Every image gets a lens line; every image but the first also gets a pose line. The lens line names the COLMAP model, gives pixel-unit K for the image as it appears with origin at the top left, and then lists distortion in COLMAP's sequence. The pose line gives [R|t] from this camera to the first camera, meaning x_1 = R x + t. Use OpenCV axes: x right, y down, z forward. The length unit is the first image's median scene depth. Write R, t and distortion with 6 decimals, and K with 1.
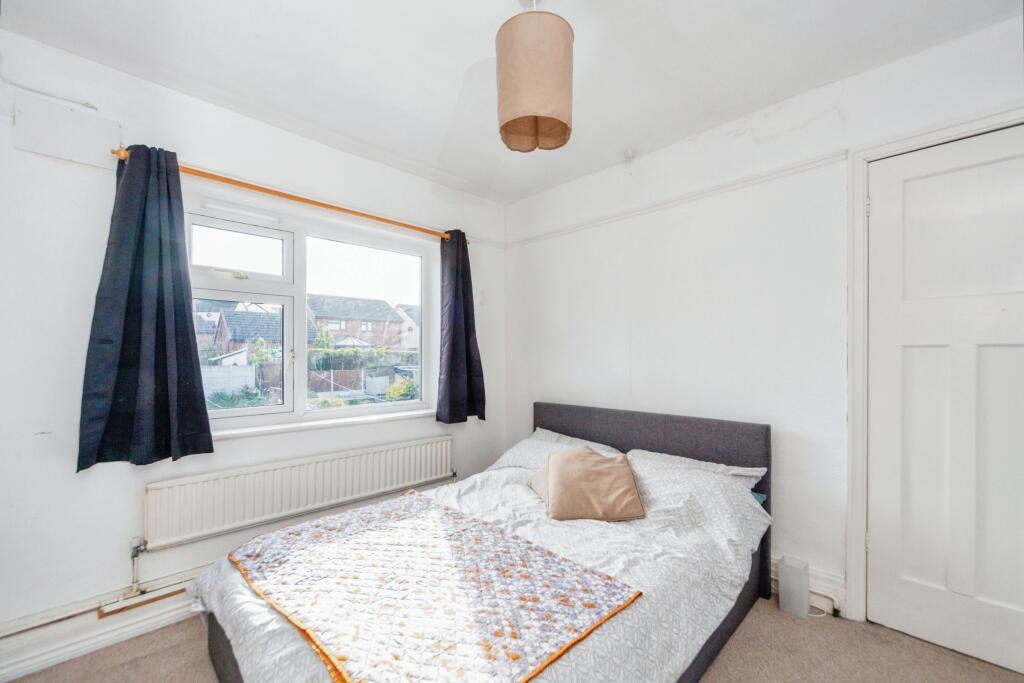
lens RADIAL K [[422.4, 0, 510.7], [0, 422.4, 356.5], [0, 0, 1]] dist [0.000081, -0.000029]
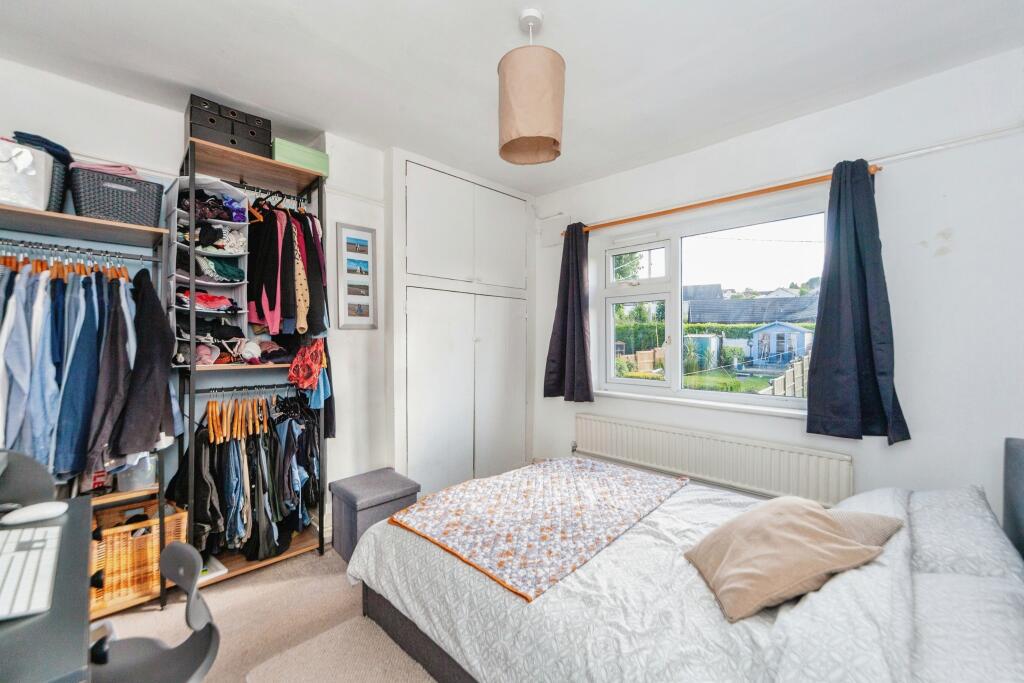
lens RADIAL K [[421.4, 0, 512.0], [0, 421.4, 341.5], [0, 0, 1]] dist [-0.000234, -0.000031]
pose [[0.007922, 0.002363, -0.999966, 1.018064], [-0.003087, 0.999993, 0.002339, -0.007111], [0.999964, 0.003068, 0.007929, 0.789487]]
